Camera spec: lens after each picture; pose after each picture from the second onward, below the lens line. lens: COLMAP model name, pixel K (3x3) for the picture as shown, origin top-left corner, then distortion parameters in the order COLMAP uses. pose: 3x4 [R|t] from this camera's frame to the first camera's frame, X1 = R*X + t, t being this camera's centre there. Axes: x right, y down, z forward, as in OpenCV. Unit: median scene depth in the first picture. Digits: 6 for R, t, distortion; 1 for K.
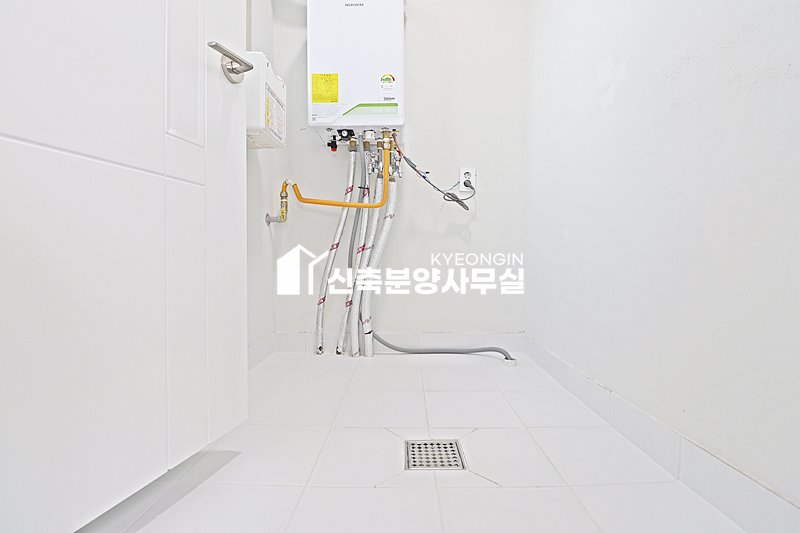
lens RADIAL K [[368.0, 0, 400.5], [0, 368.0, 260.4], [0, 0, 1]] dist [-0.000955, -0.014941]
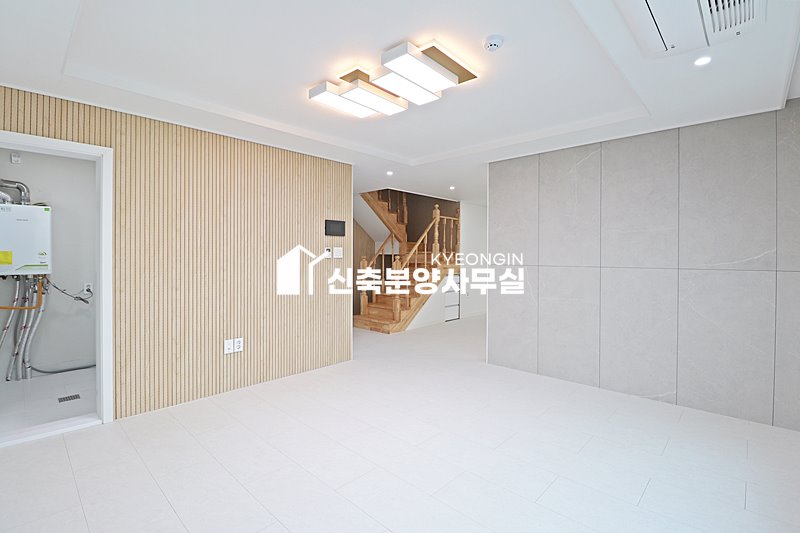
lens RADIAL K [[372.3, 0, 401.3], [0, 372.3, 258.6], [0, 0, 1]] dist [0.001063, -0.015612]
pose [[0.687997, 0.005160, 0.725695, -0.139508], [-0.021484, 0.999681, 0.013260, -0.494244], [-0.725395, -0.024714, 0.687889, -1.948397]]
